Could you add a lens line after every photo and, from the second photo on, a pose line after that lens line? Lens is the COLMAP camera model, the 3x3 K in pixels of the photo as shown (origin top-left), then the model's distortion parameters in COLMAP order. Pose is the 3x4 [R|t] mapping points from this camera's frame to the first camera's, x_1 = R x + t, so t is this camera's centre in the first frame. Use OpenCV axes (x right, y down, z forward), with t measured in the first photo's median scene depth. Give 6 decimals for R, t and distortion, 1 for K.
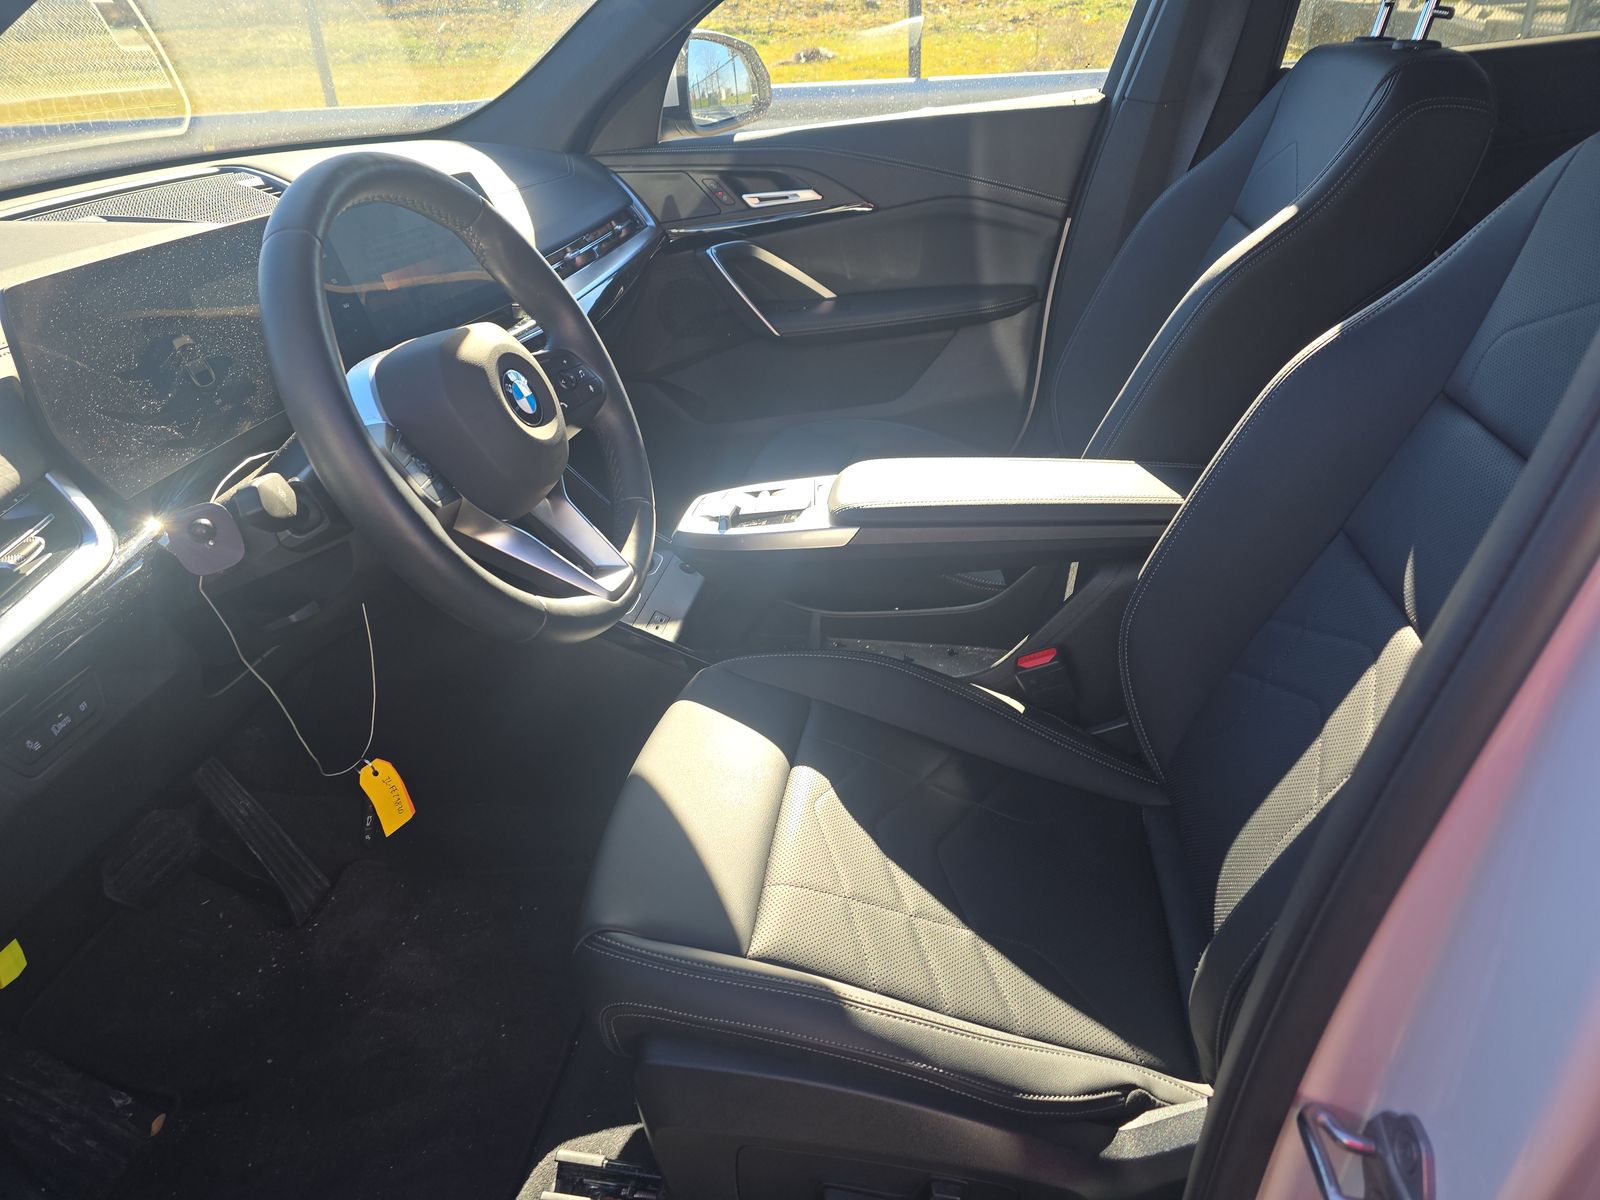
lens RADIAL K [[1077.7, 0, 799.0], [0, 1077.7, 575.5], [0, 0, 1]] dist [0.001939, 0.001400]
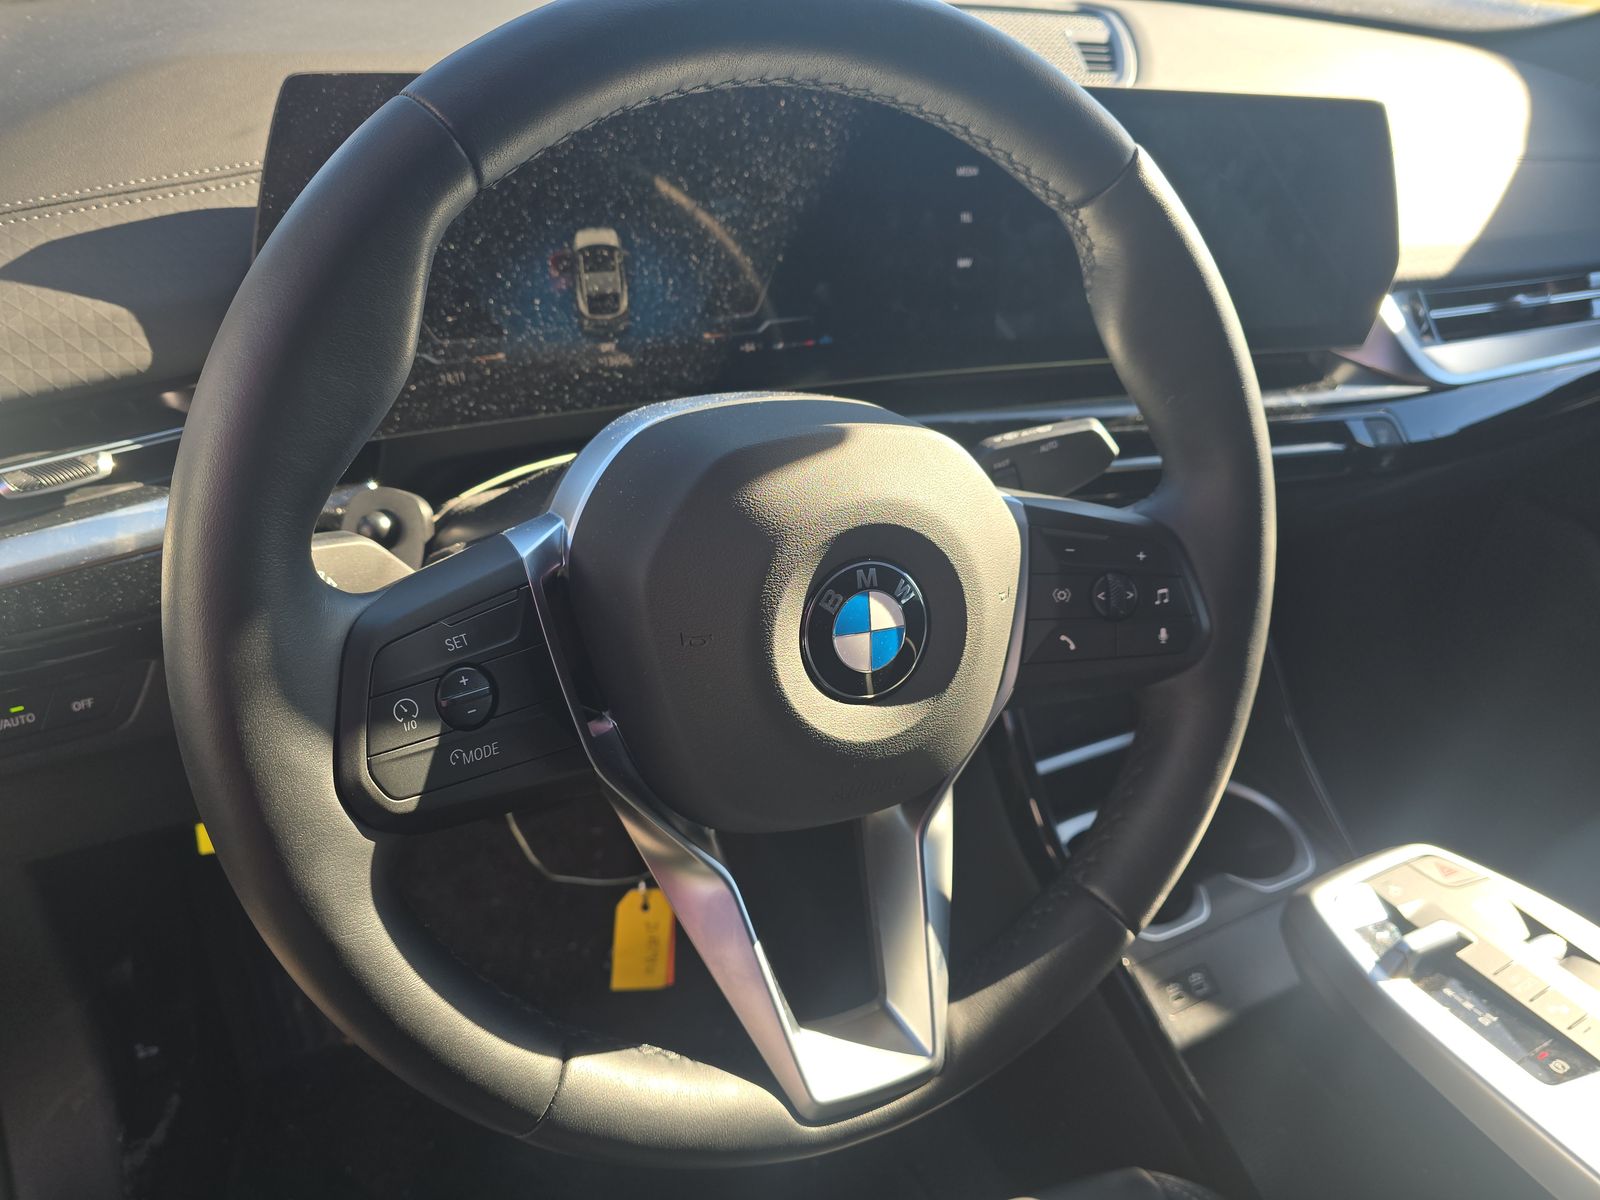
lens RADIAL K [[1077.7, 0, 799.0], [0, 1077.7, 575.5], [0, 0, 1]] dist [0.001939, 0.001400]
pose [[0.581589, 0.522306, -0.623659, -0.013555], [-0.464138, 0.842675, 0.272901, -0.172835], [0.668080, 0.130747, 0.732512, 0.407496]]
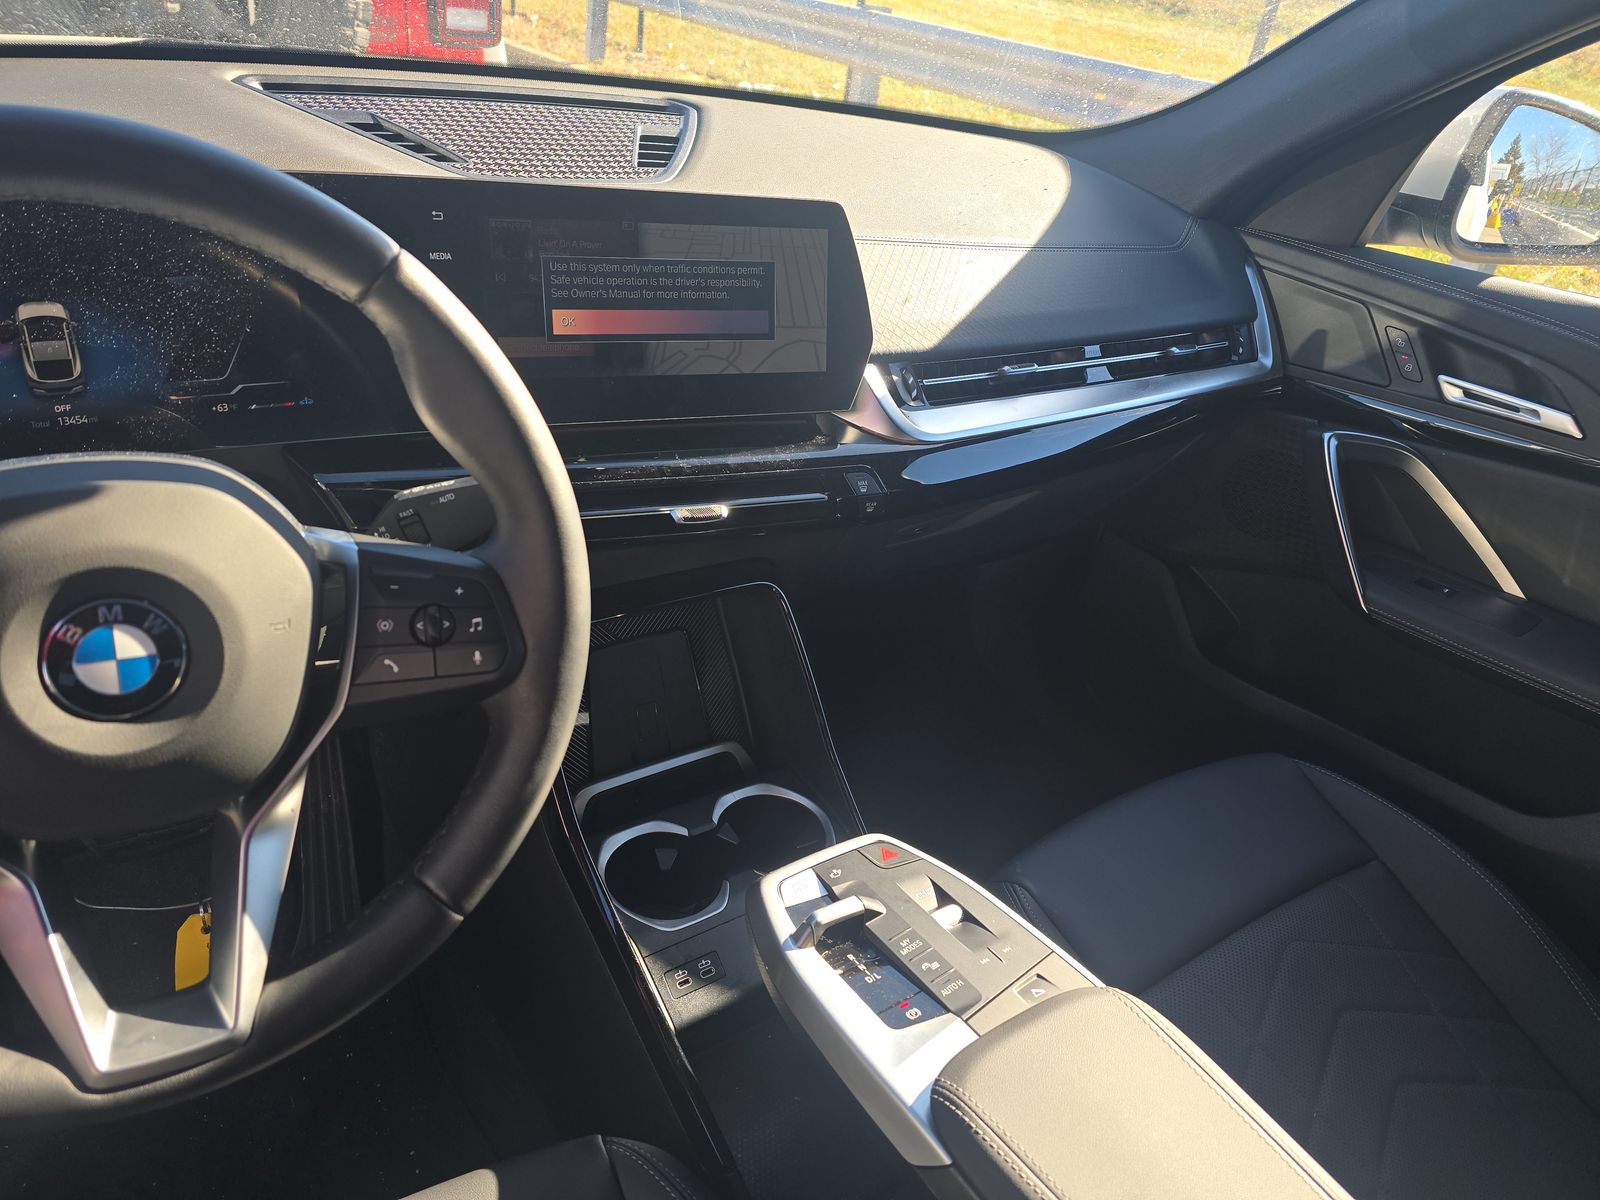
lens RADIAL K [[1039.8, 0, 798.7], [0, 1039.8, 576.3], [0, 0, 1]] dist [0.063338, -0.074153]
pose [[0.662257, 0.490864, -0.566099, 0.121578], [-0.477999, 0.858594, 0.185294, -0.263050], [0.577003, 0.147882, 0.803242, 0.478294]]
